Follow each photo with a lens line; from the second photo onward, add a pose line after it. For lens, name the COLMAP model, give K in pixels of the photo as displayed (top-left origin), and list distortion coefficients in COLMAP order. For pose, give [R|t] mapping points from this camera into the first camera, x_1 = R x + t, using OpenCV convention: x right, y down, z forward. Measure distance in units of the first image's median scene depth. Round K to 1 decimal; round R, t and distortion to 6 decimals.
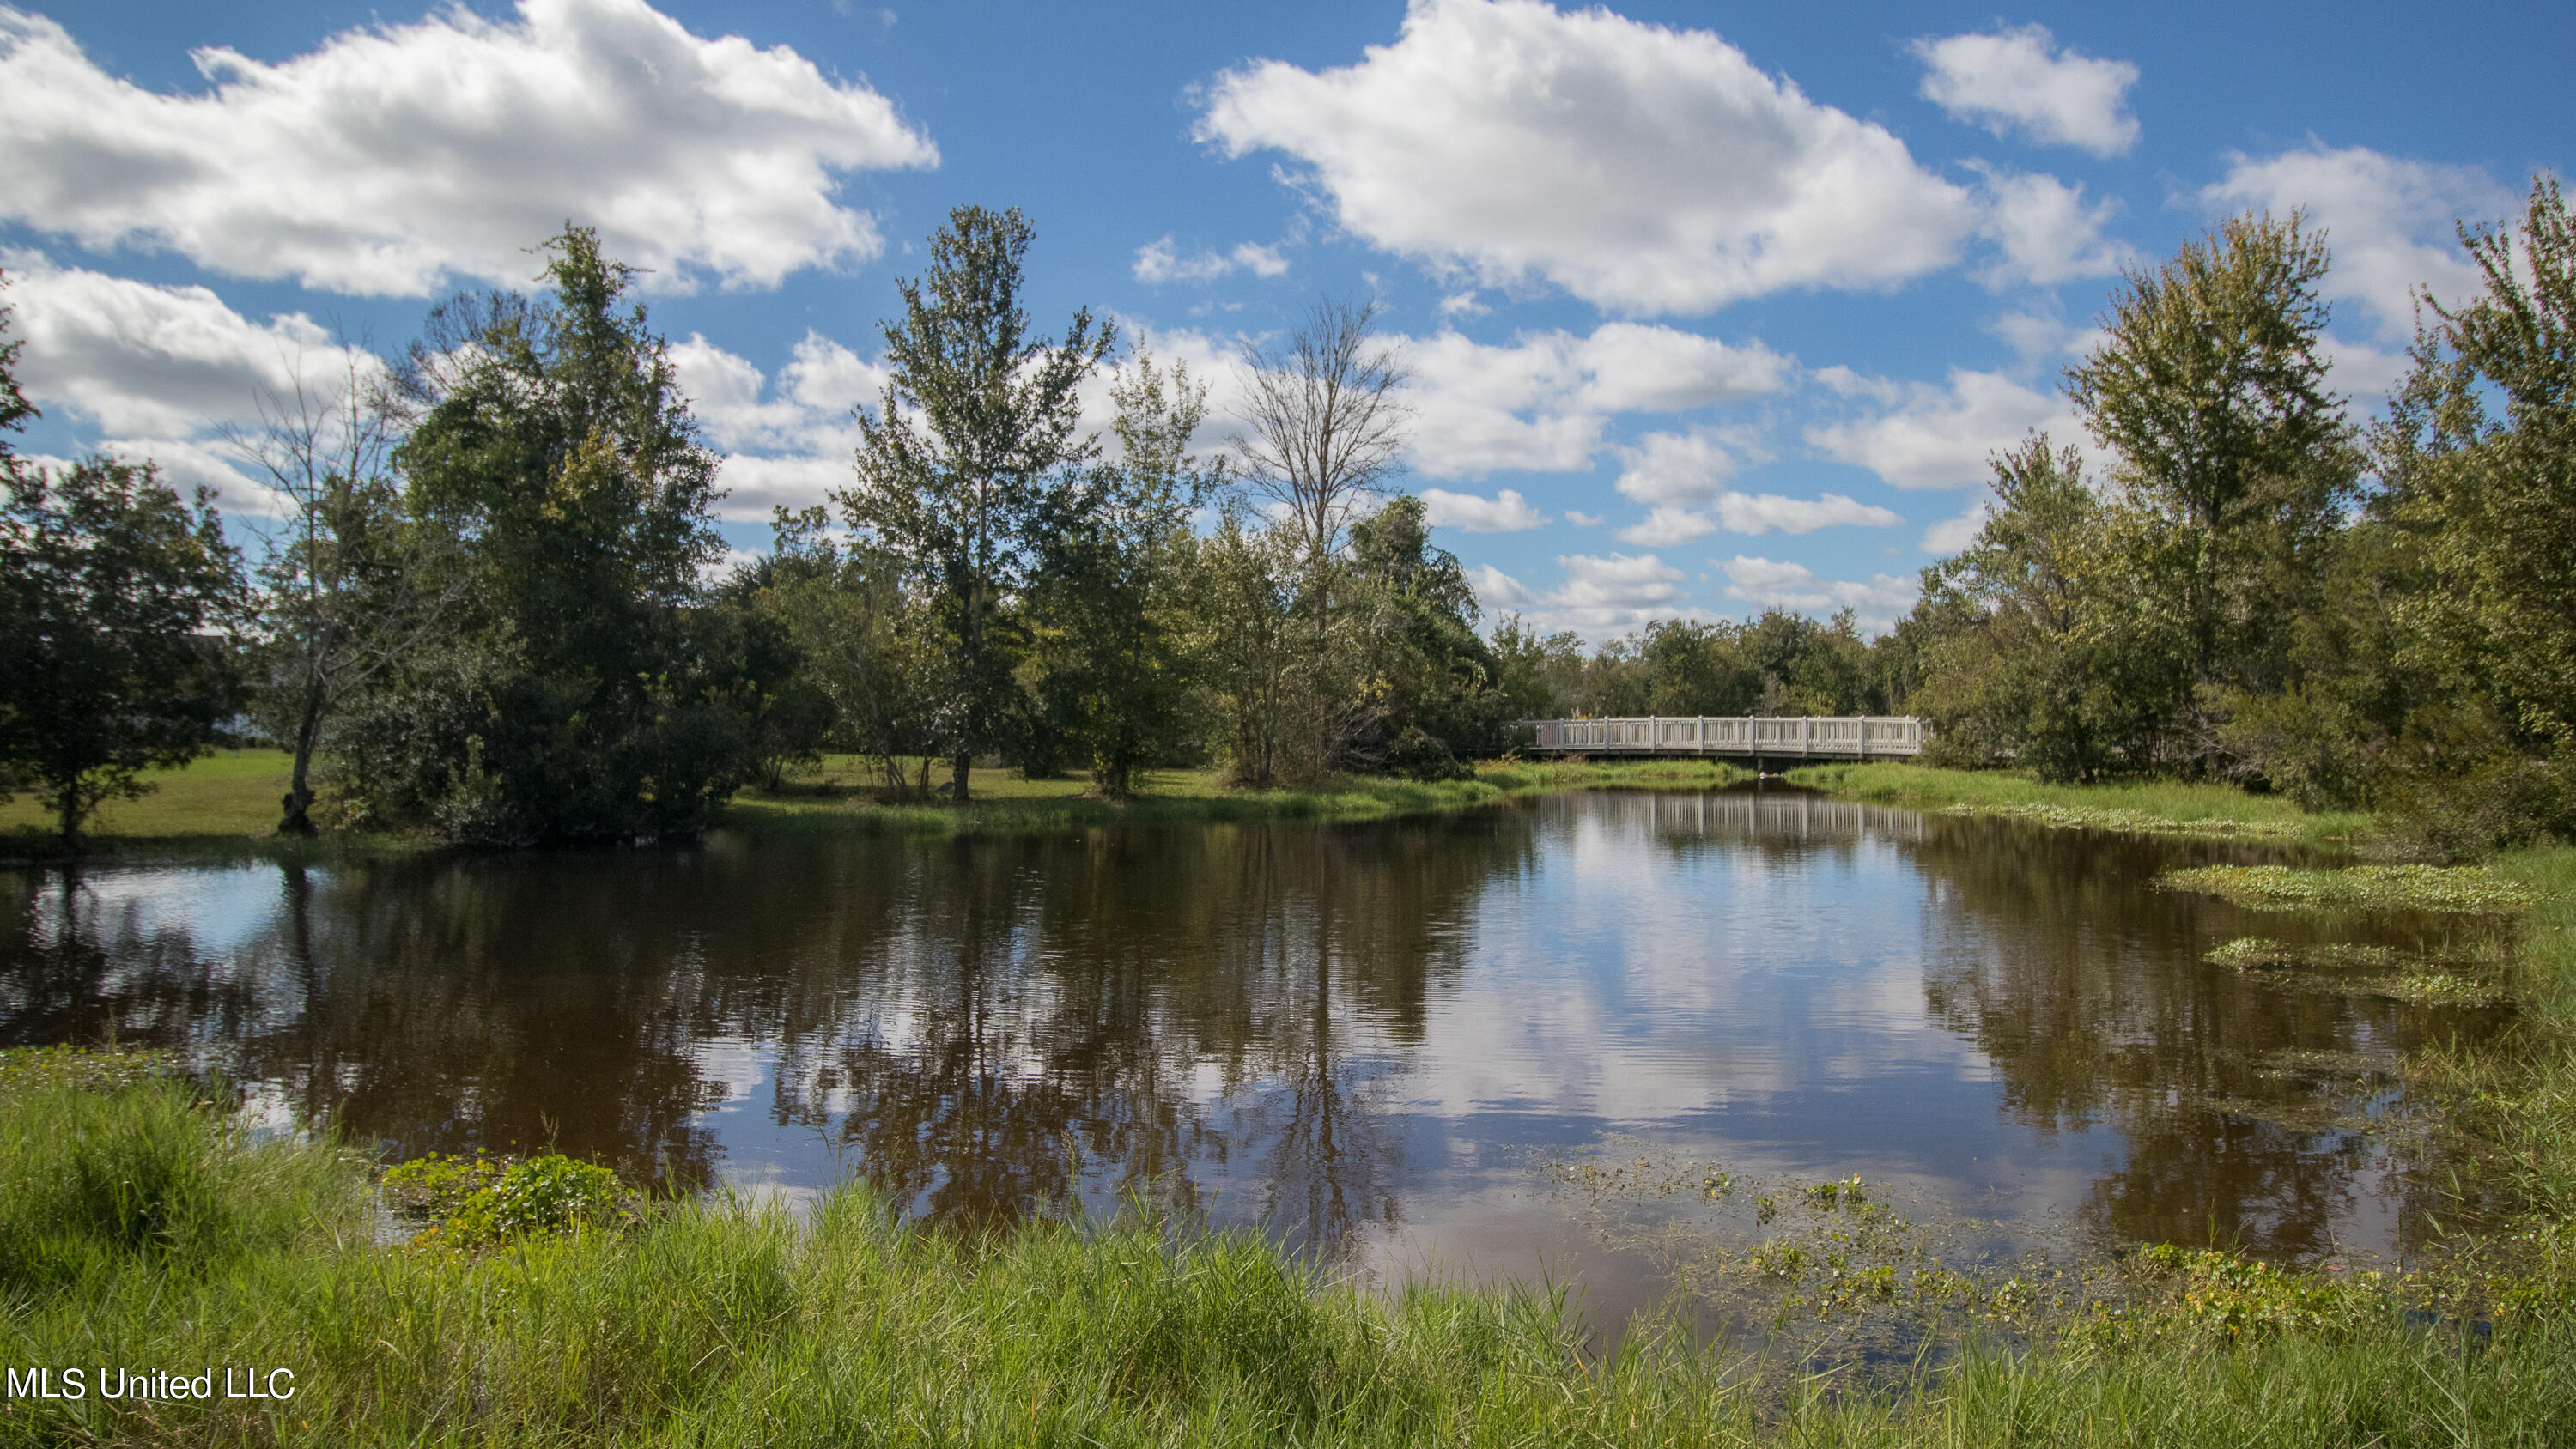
lens RADIAL K [[1764.5, 0, 1290.6], [0, 1764.5, 728.2], [0, 0, 1]] dist [-0.028590, -0.000934]
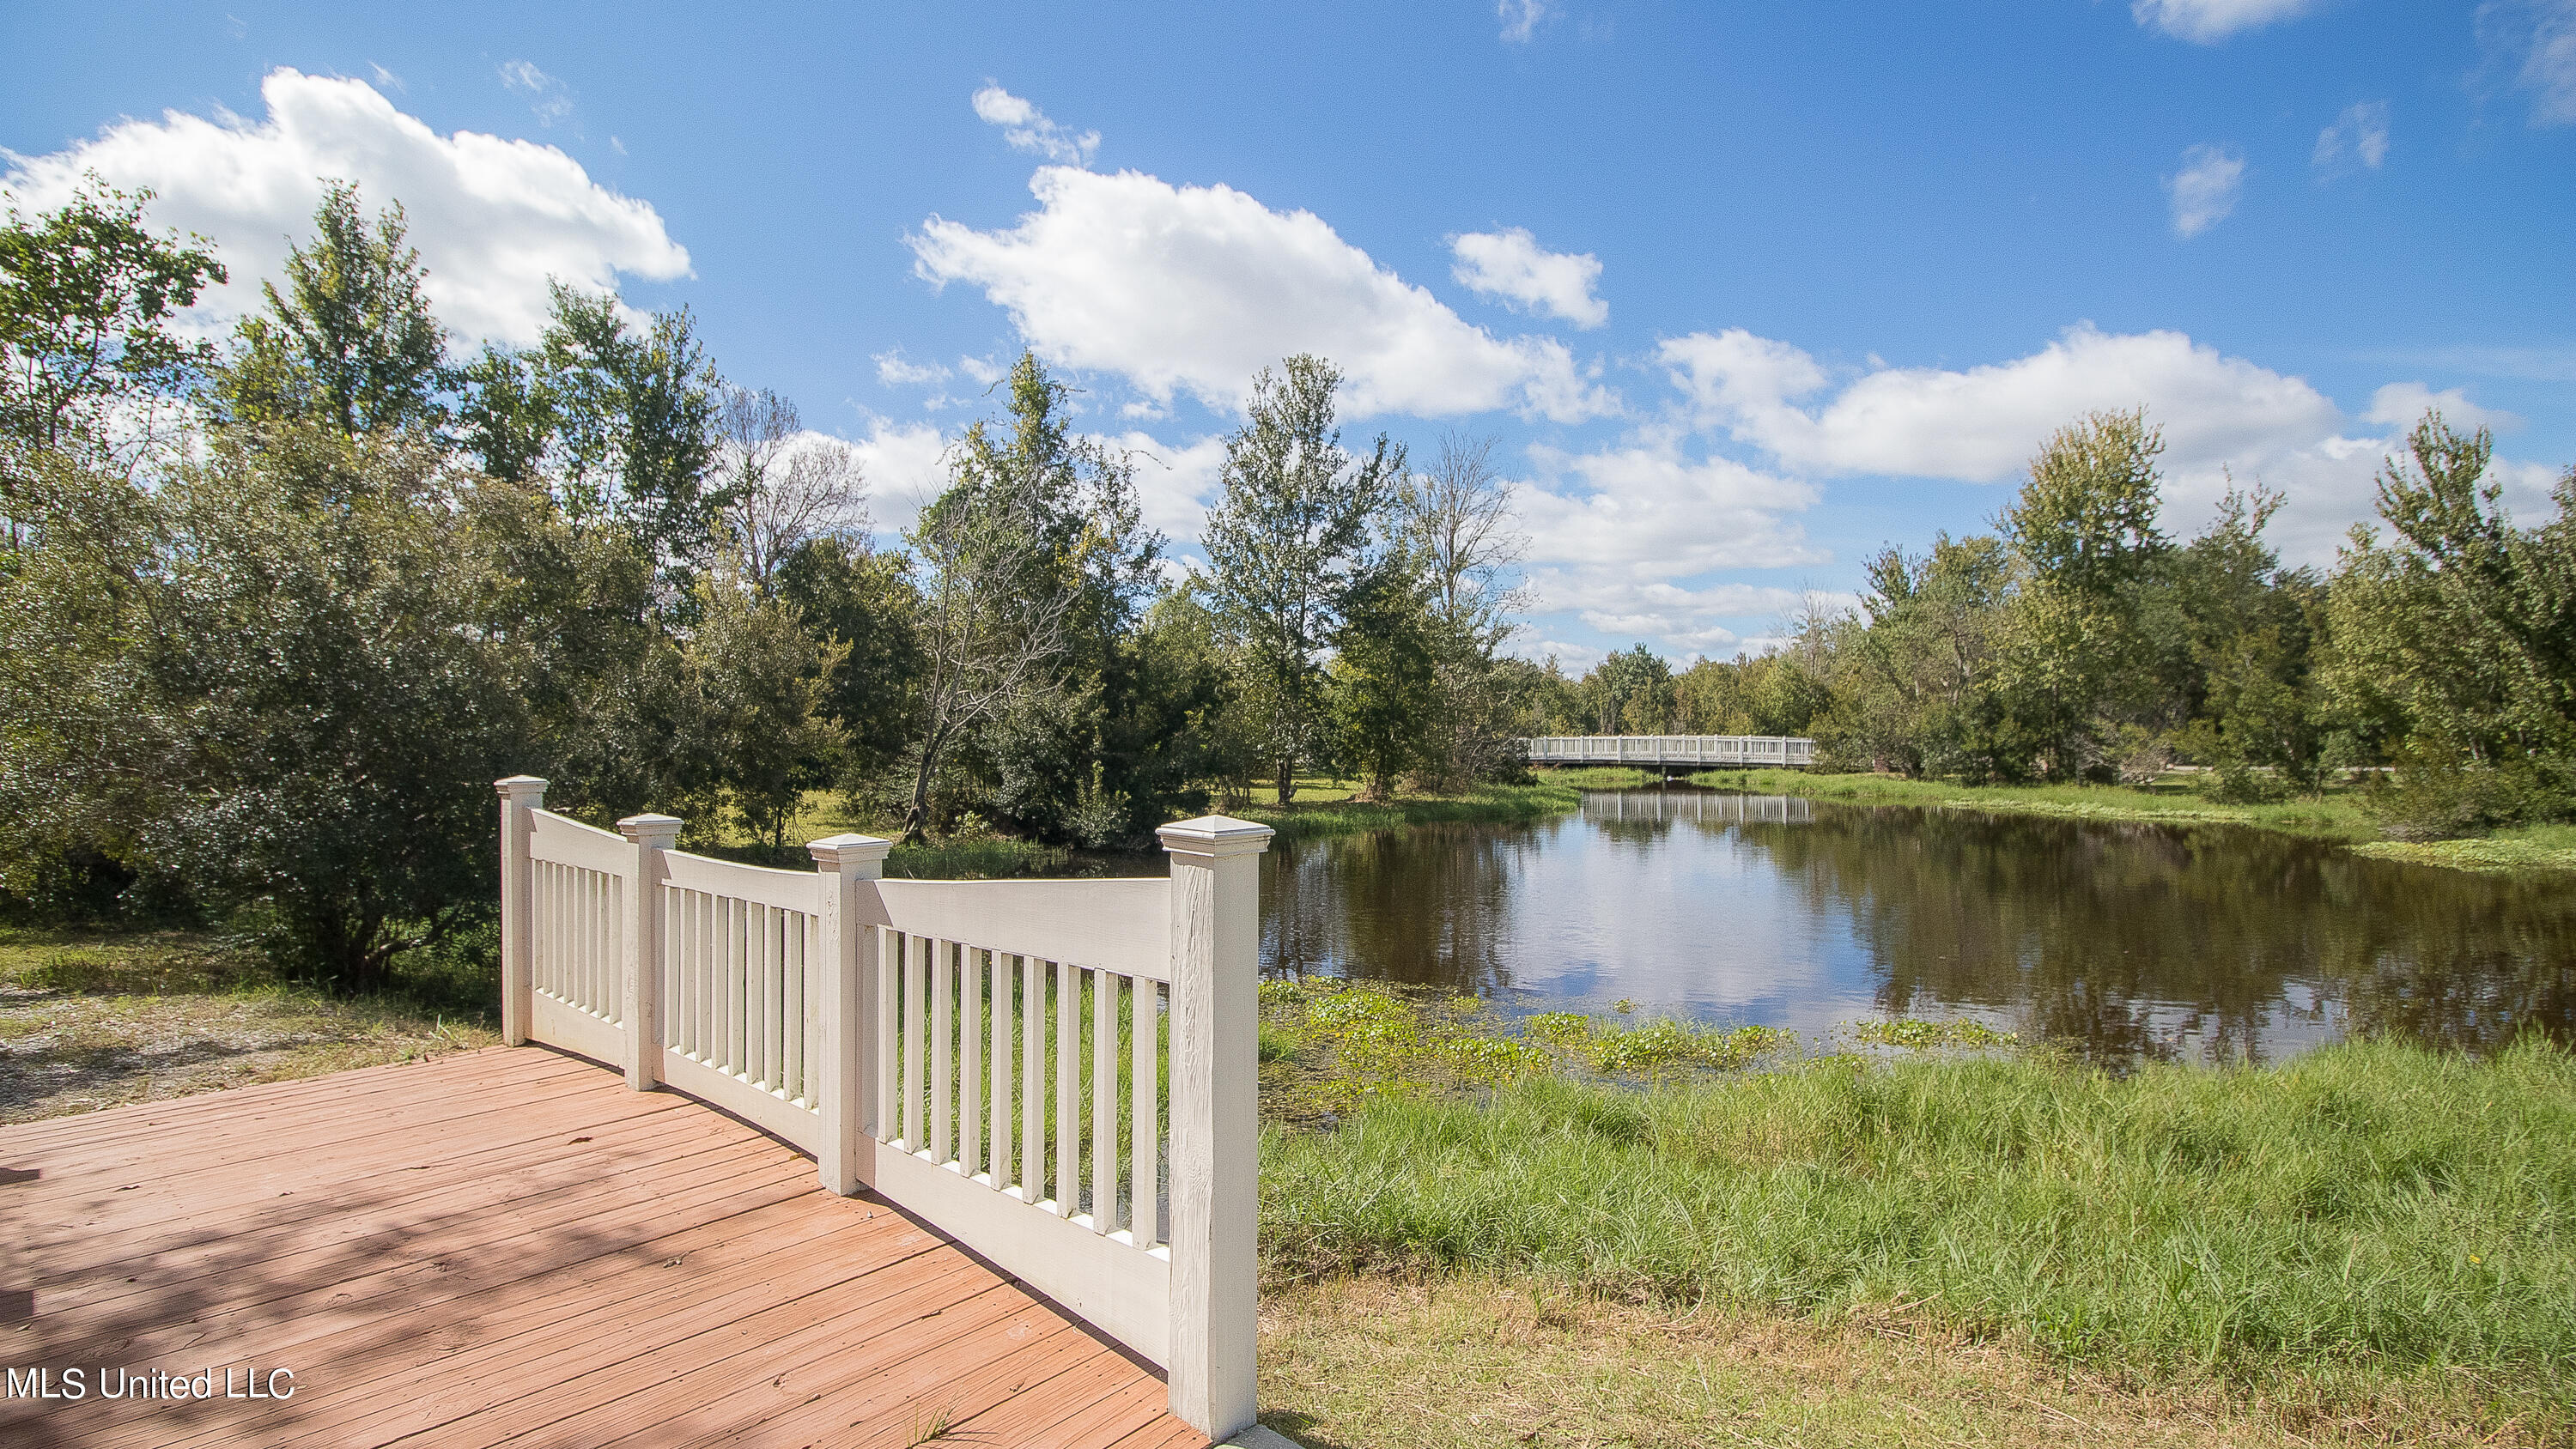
lens RADIAL K [[1348.6, 0, 1284.5], [0, 1348.6, 731.8], [0, 0, 1]] dist [-0.006926, -0.000283]
pose [[0.976756, 0.003009, 0.214334, -0.265180], [-0.002127, 0.999988, -0.004346, -0.005150], [-0.214345, 0.003789, 0.976751, 0.010047]]
